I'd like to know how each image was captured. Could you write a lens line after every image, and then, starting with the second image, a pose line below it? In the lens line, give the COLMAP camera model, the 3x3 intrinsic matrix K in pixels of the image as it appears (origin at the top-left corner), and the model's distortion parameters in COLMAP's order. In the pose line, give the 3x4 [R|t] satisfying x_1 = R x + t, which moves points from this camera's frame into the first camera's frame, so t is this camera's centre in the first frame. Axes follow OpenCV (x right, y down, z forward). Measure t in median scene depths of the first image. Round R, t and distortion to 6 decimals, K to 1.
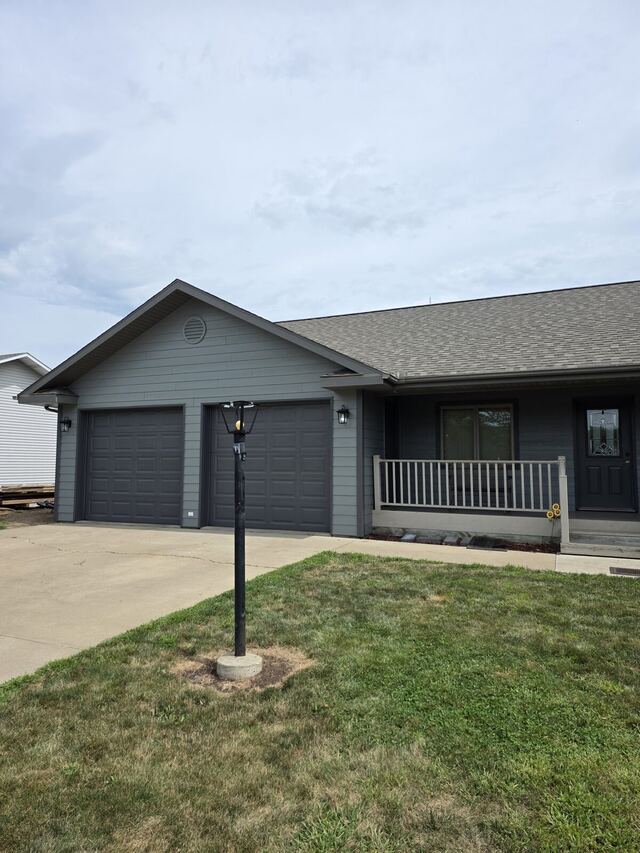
lens RADIAL K [[588.8, 0, 320.0], [0, 588.8, 426.5], [0, 0, 1]] dist [-0.000541, -0.002837]
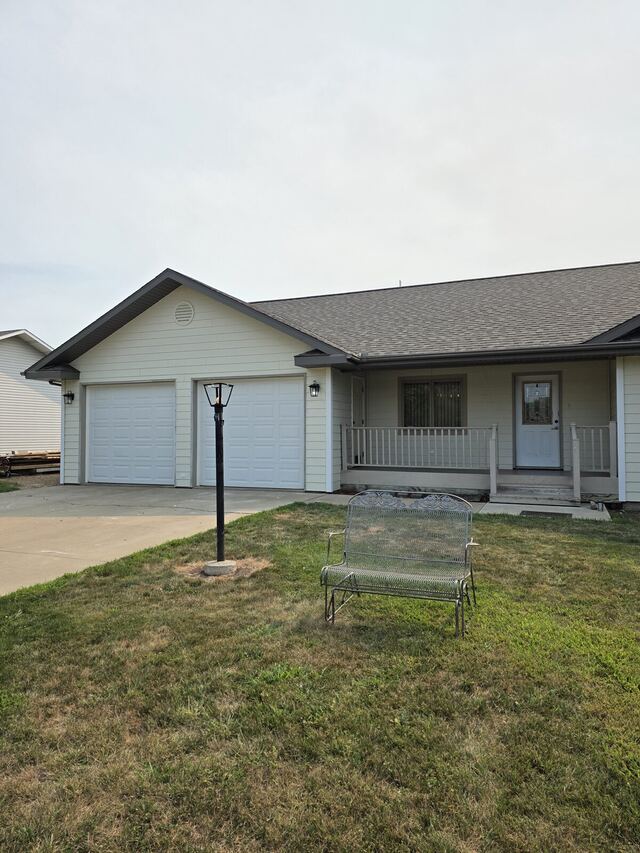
lens RADIAL K [[585.3, 0, 328.2], [0, 585.3, 423.3], [0, 0, 1]] dist [0.011417, -0.022986]
pose [[0.999553, -0.005653, 0.029343, 0.029357], [0.004322, 0.998969, 0.045197, -0.003545], [-0.029569, -0.045049, 0.998547, -0.144613]]
